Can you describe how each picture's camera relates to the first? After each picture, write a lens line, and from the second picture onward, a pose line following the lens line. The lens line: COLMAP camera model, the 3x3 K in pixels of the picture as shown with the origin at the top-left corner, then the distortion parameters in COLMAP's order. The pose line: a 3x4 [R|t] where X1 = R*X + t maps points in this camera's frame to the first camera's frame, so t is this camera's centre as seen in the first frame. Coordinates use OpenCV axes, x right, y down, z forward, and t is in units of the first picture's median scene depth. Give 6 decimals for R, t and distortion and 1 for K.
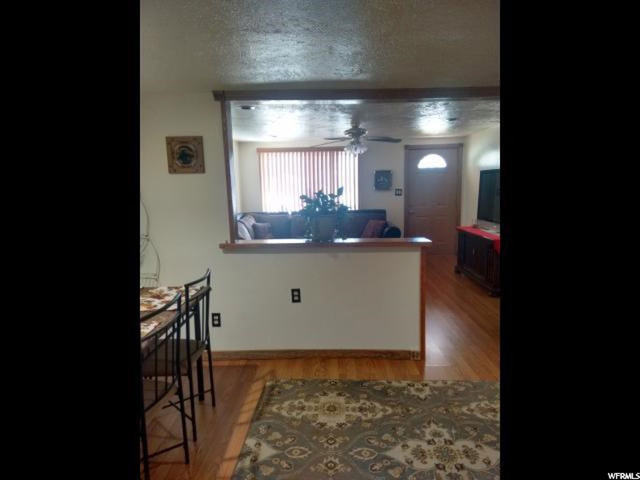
lens RADIAL K [[387.3, 0, 316.3], [0, 387.3, 242.0], [0, 0, 1]] dist [0.036367, -0.002367]
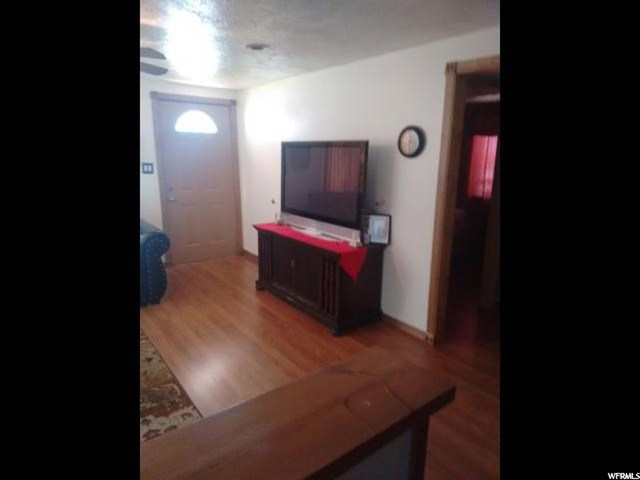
lens RADIAL K [[387.3, 0, 316.3], [0, 387.3, 242.0], [0, 0, 1]] dist [0.036367, -0.002367]
pose [[0.770886, -0.112620, 0.626938, 0.015912], [0.057383, 0.992522, 0.107733, -0.074788], [-0.634383, -0.047075, 0.771584, 0.405577]]
